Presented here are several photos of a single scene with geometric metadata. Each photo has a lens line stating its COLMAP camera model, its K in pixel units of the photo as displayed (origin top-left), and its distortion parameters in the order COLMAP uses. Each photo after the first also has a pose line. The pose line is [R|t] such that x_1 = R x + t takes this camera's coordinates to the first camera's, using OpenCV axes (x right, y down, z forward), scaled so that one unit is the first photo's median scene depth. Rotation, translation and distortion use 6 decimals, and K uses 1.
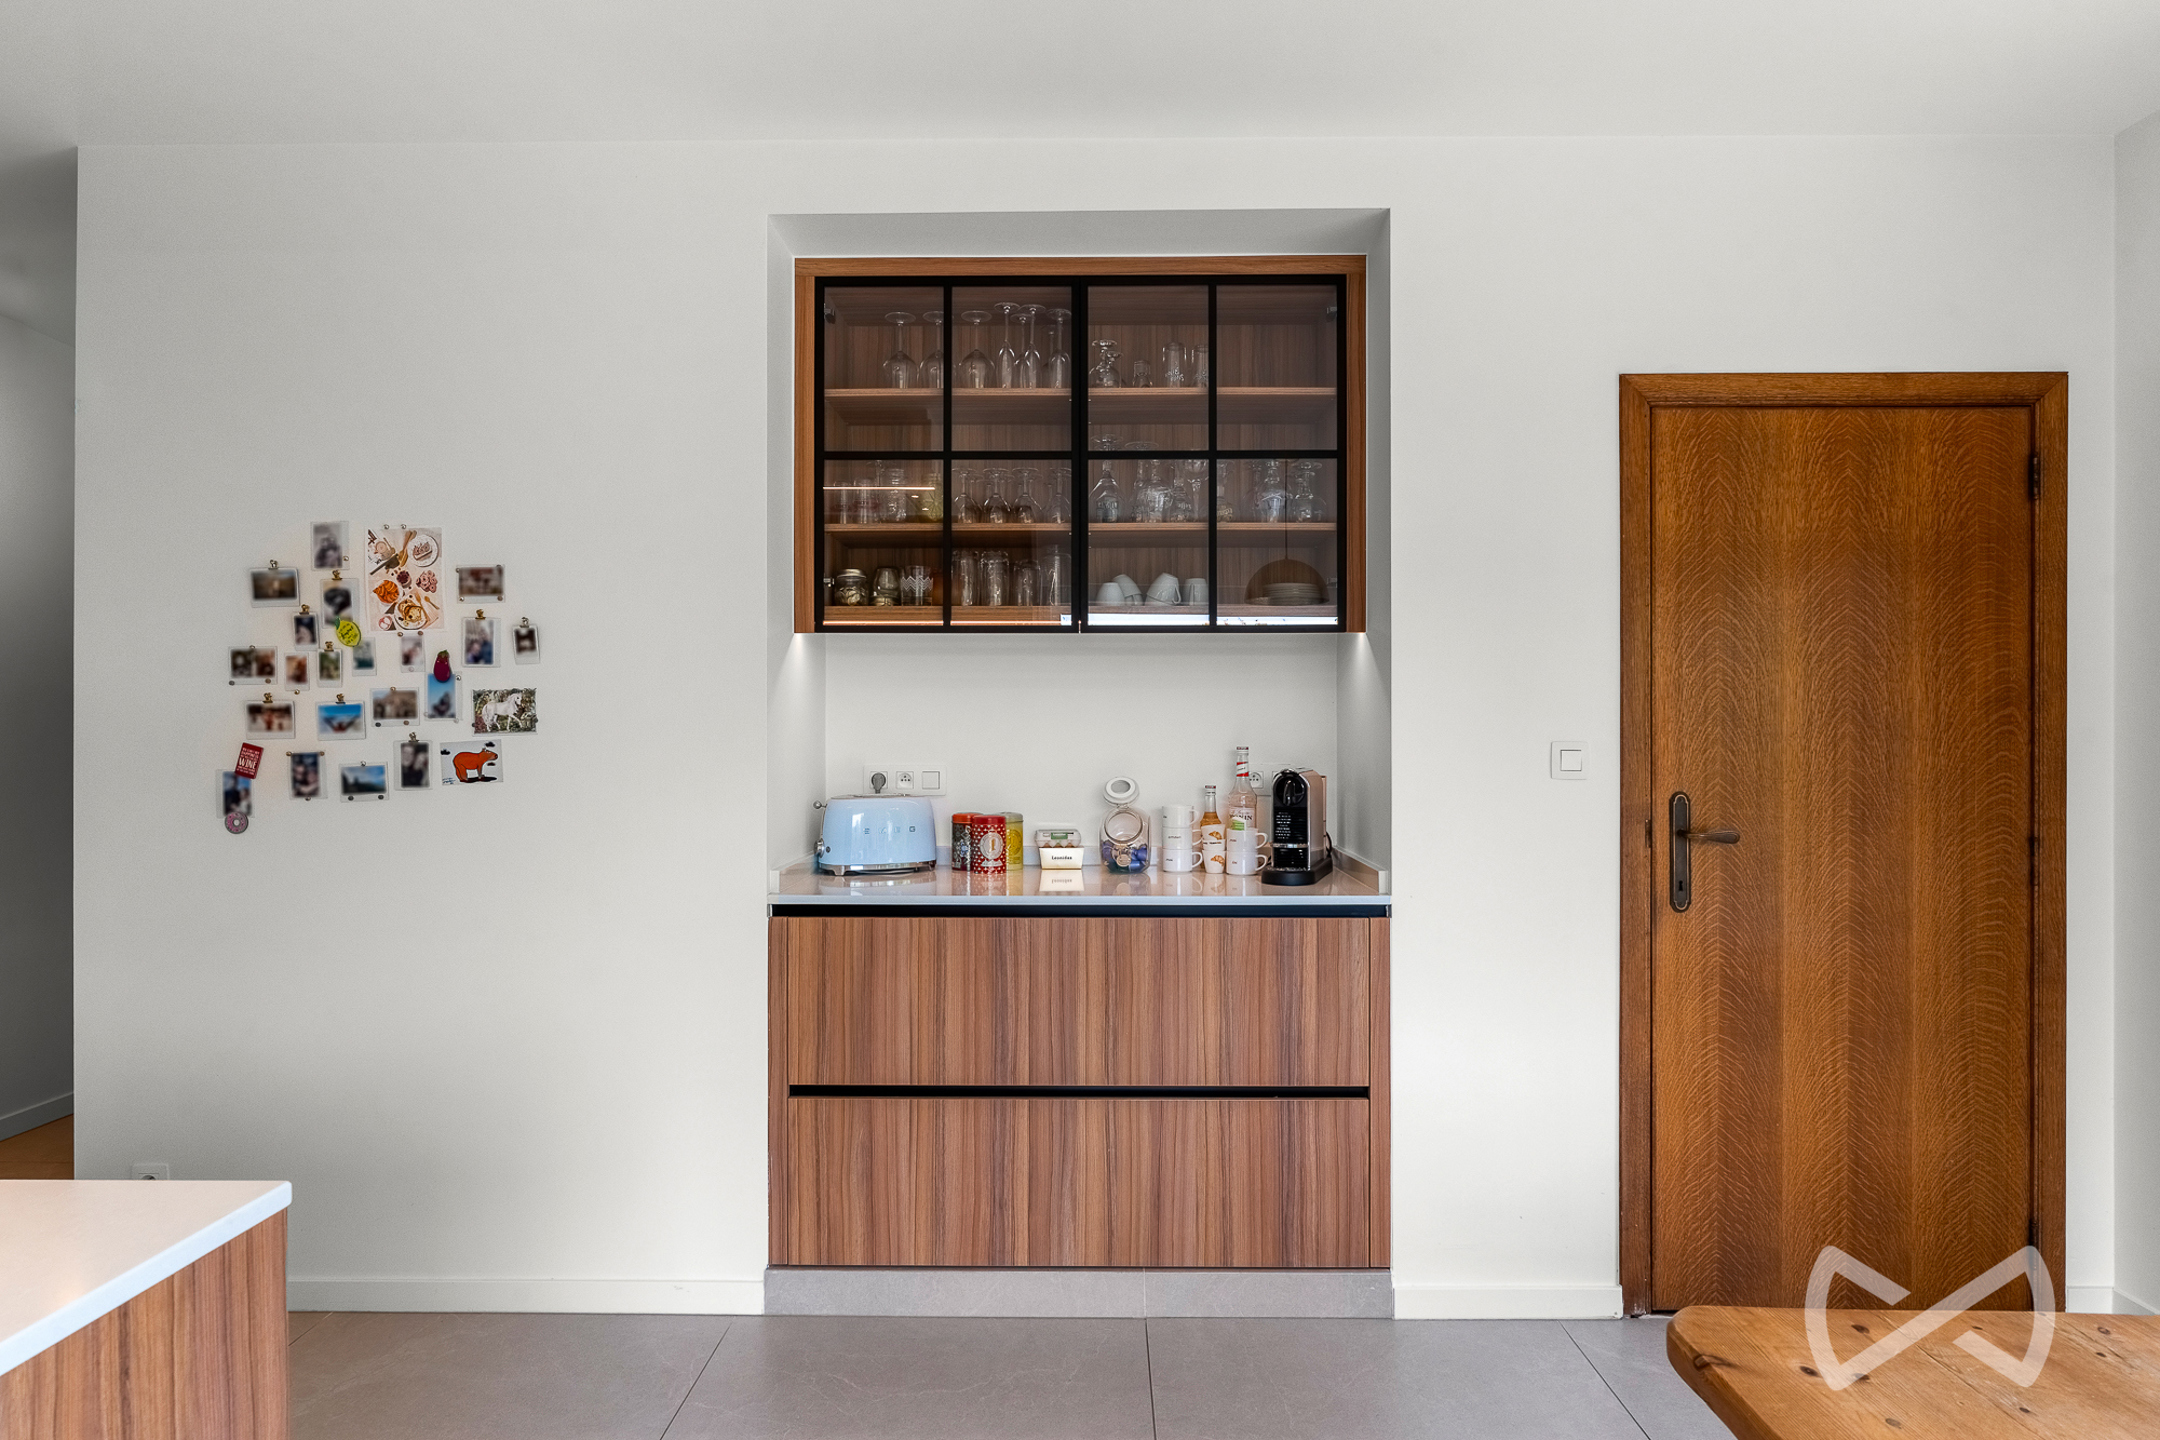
lens RADIAL K [[1211.5, 0, 1073.1], [0, 1211.5, 726.0], [0, 0, 1]] dist [0.006347, 0.001047]
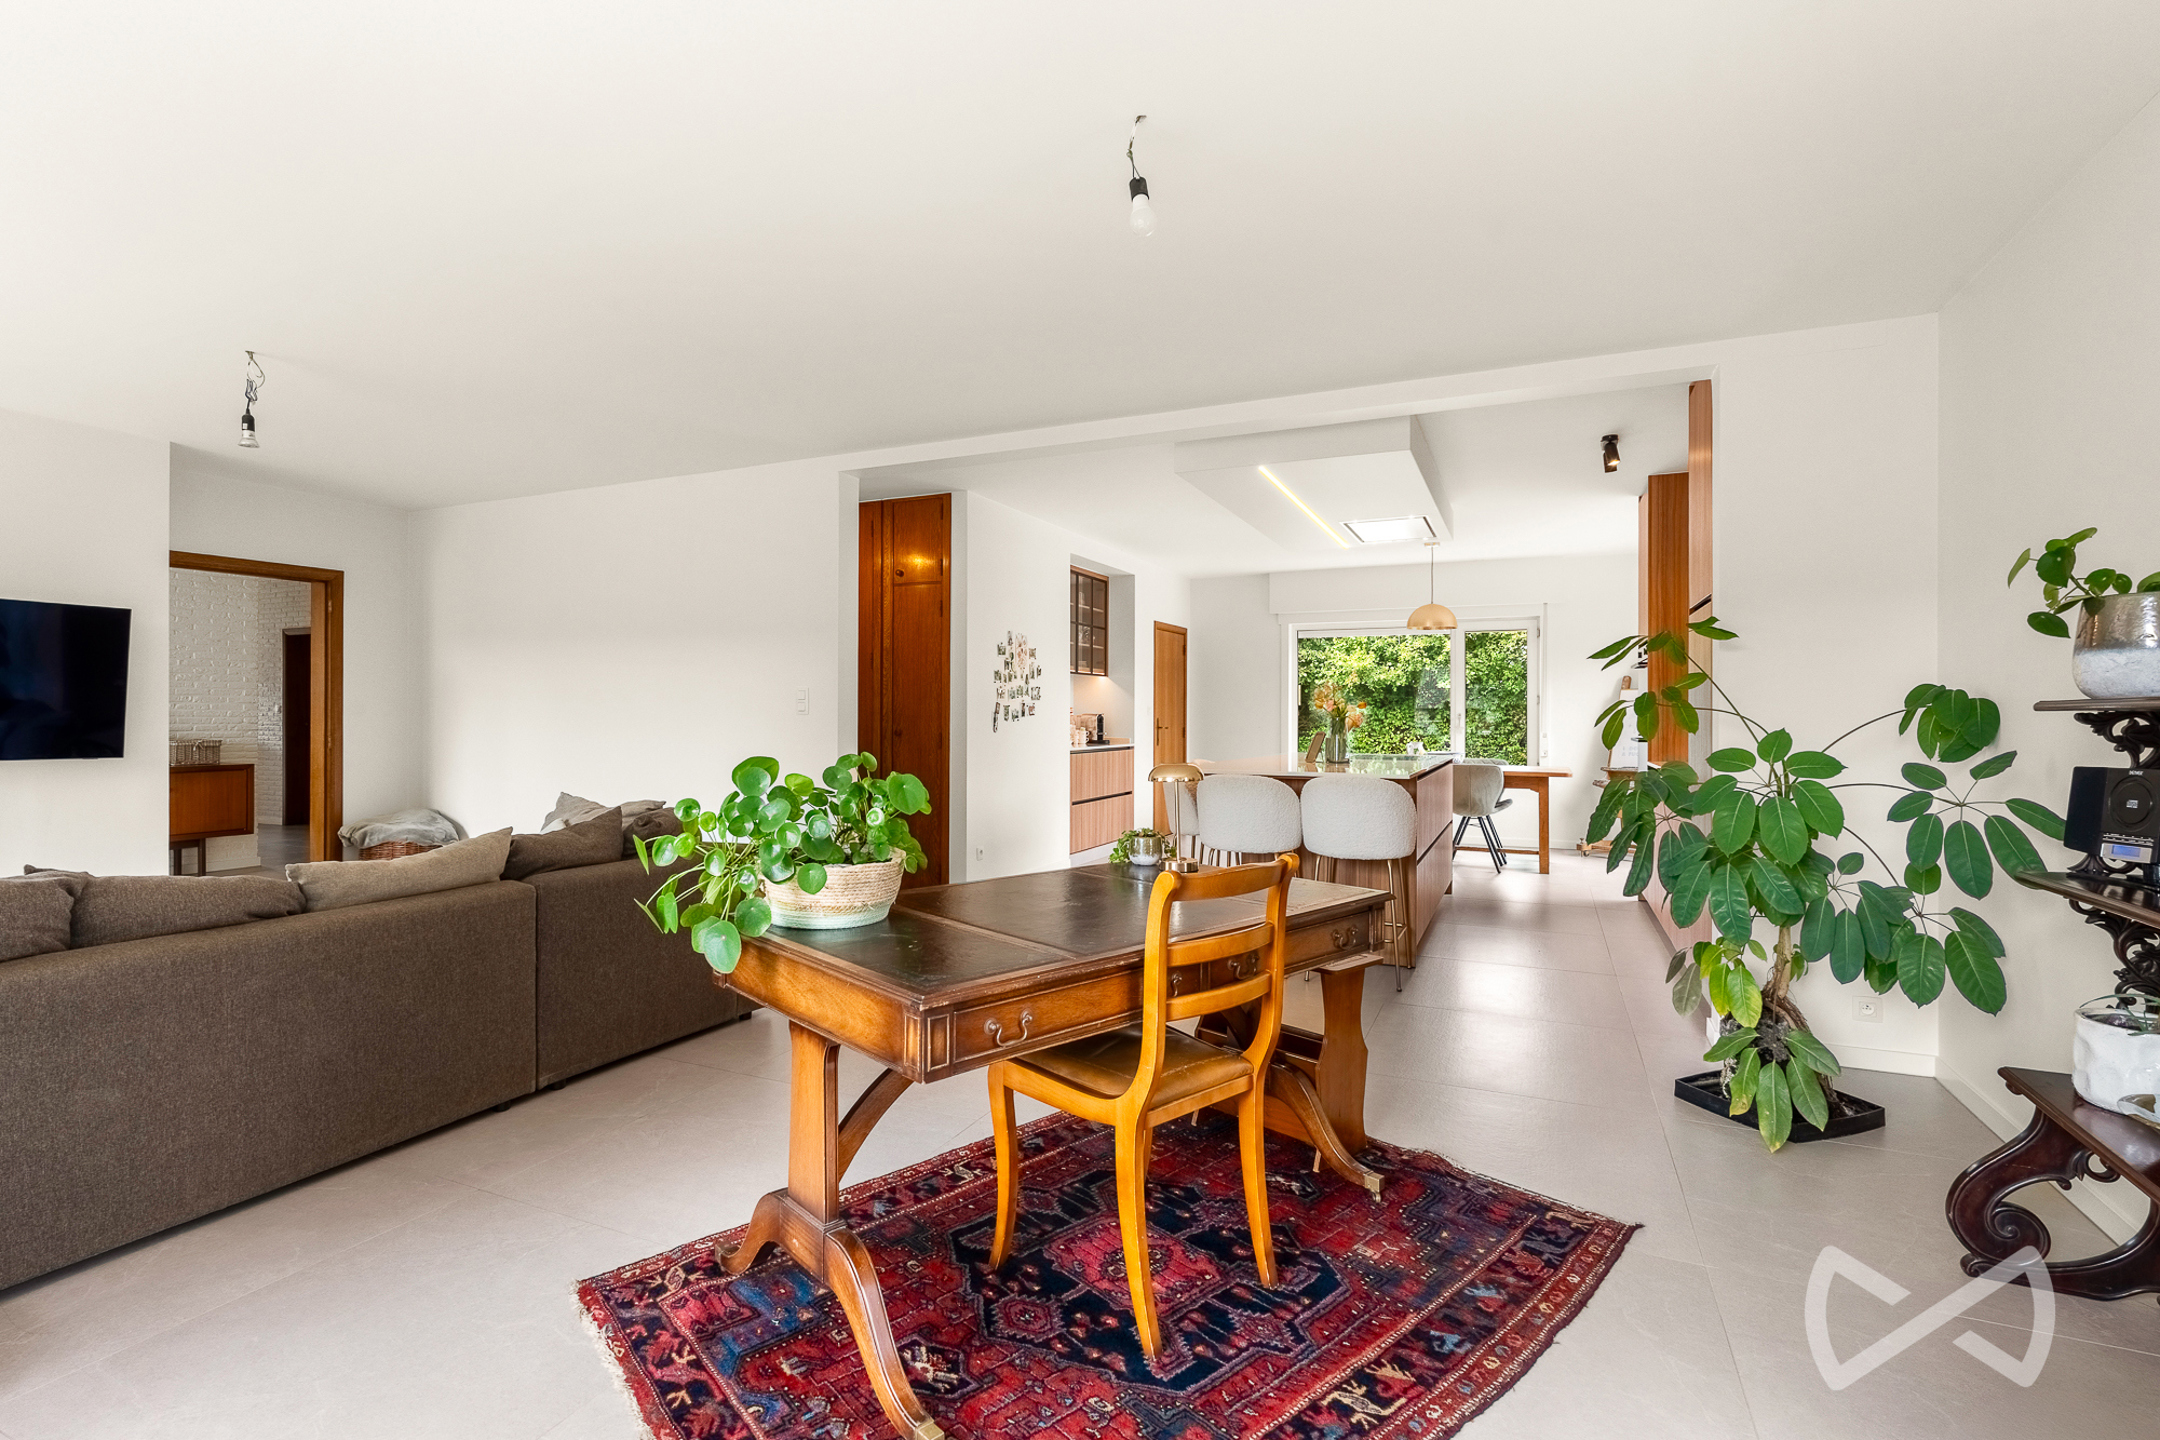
lens RADIAL K [[980.7, 0, 1066.0], [0, 980.7, 705.6], [0, 0, 1]] dist [-0.001581, -0.000052]
pose [[0.414666, 0.010210, 0.909916, -2.813912], [-0.006452, 0.999945, -0.008280, 0.041149], [-0.909951, -0.002437, 0.414709, -0.159007]]
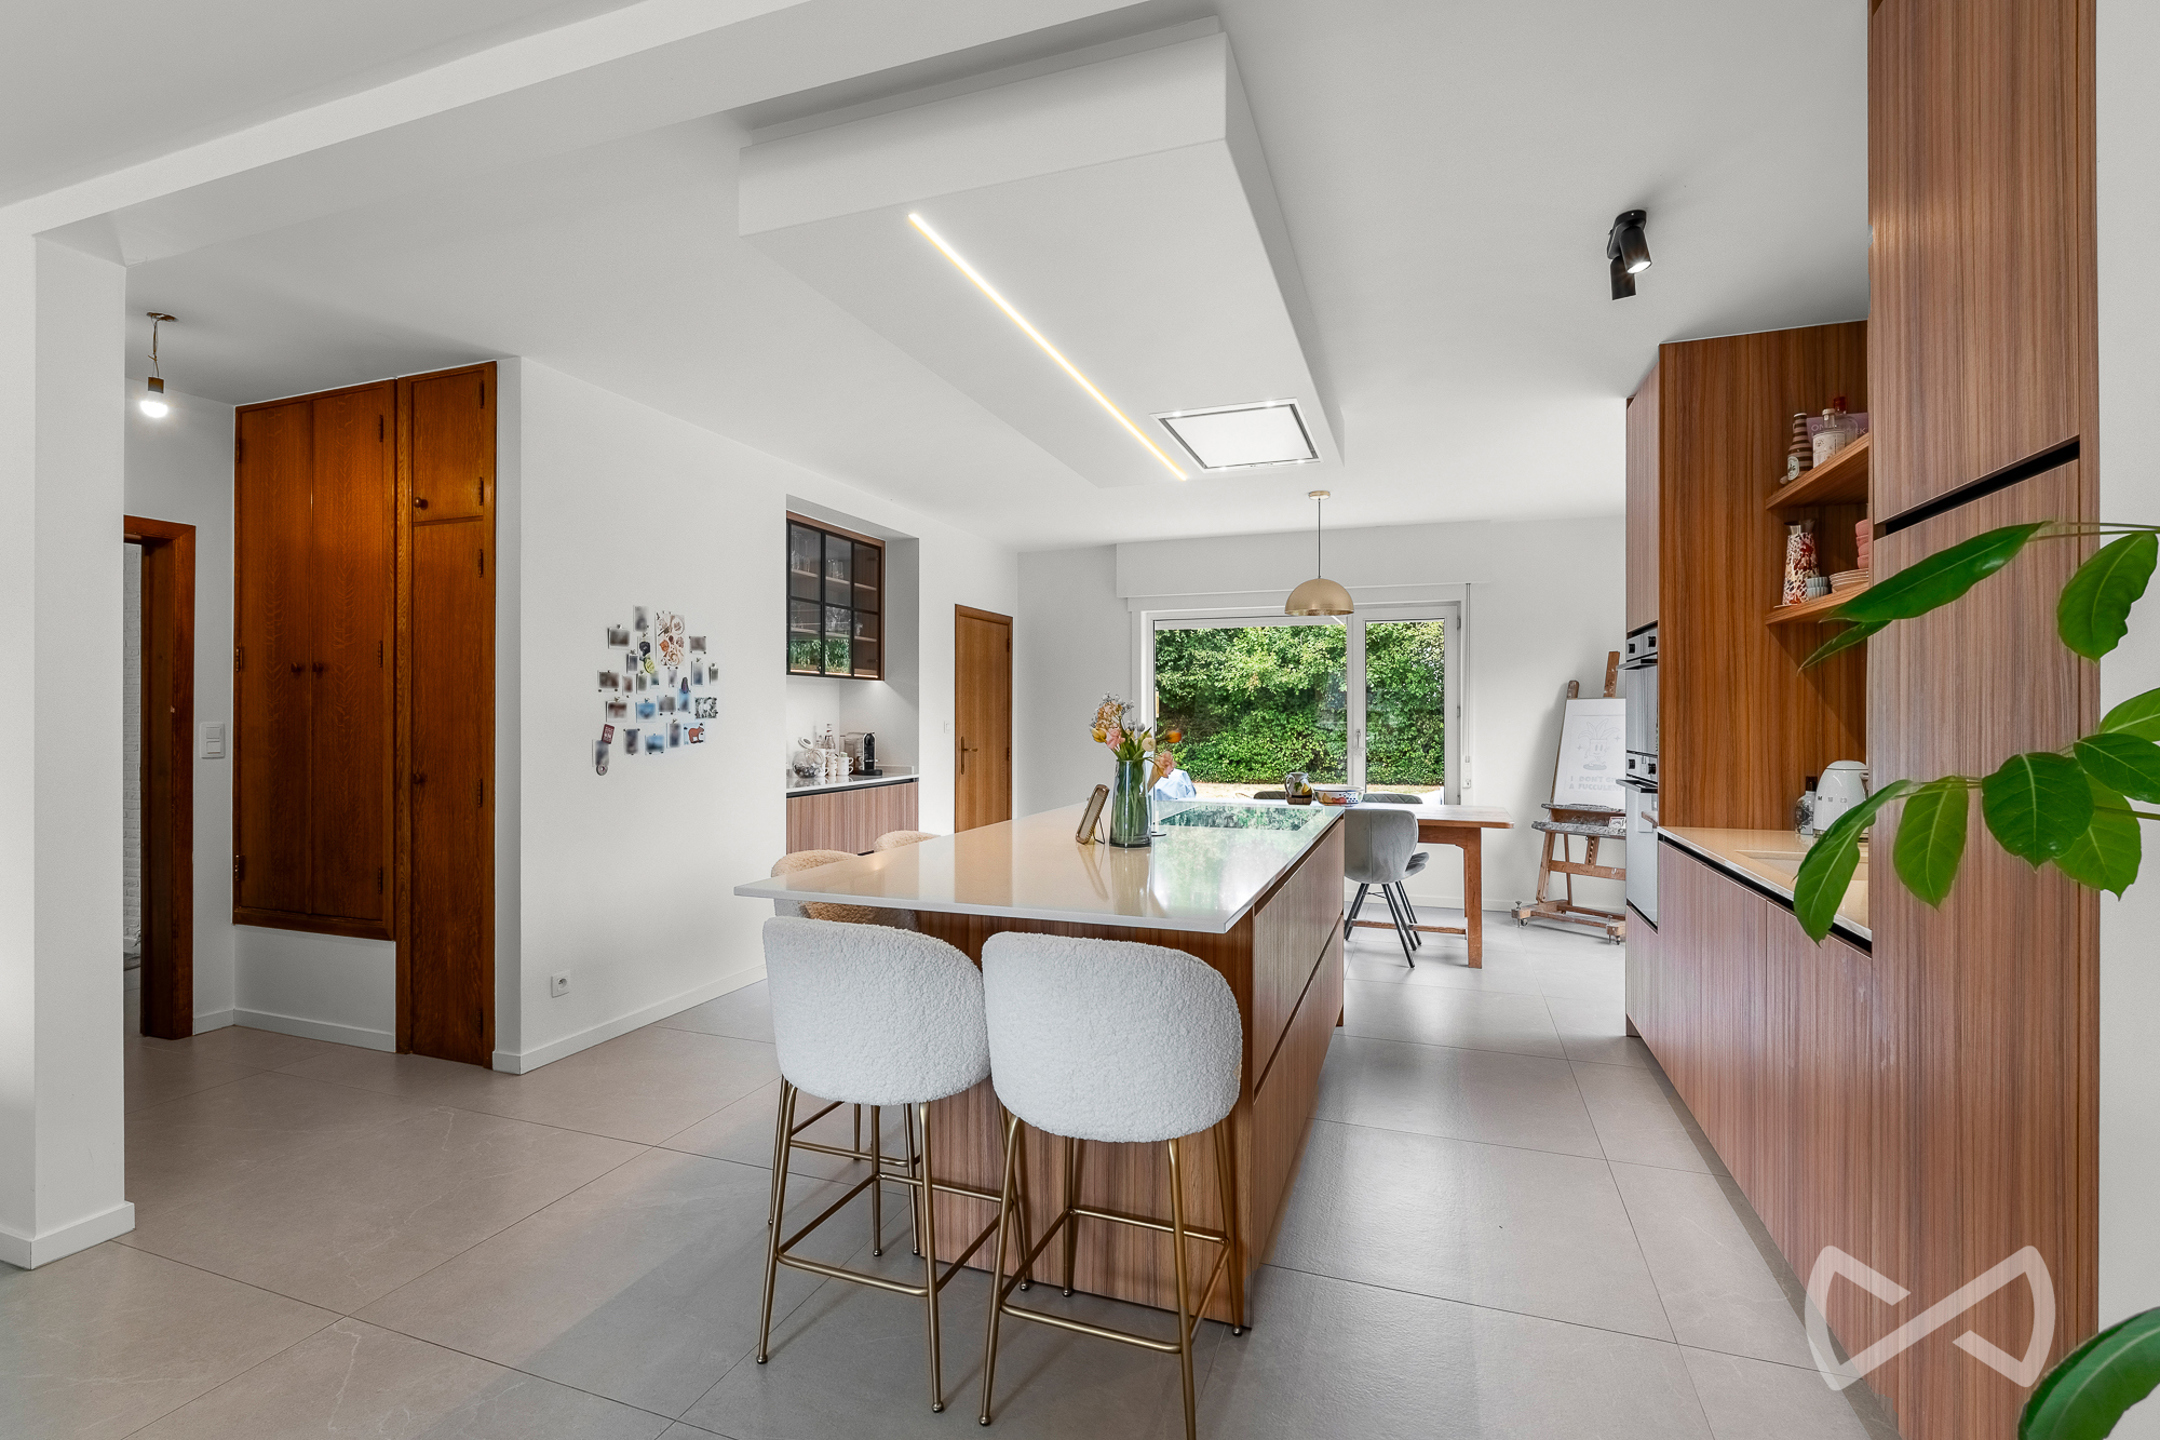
lens RADIAL K [[968.9, 0, 1084.2], [0, 968.9, 717.4], [0, 0, 1]] dist [-0.001248, 0.000392]
pose [[0.321446, -0.000310, 0.946928, -1.809087], [-0.002595, 0.999996, 0.001208, 0.000017], [-0.946925, -0.002845, 0.321443, -0.128654]]
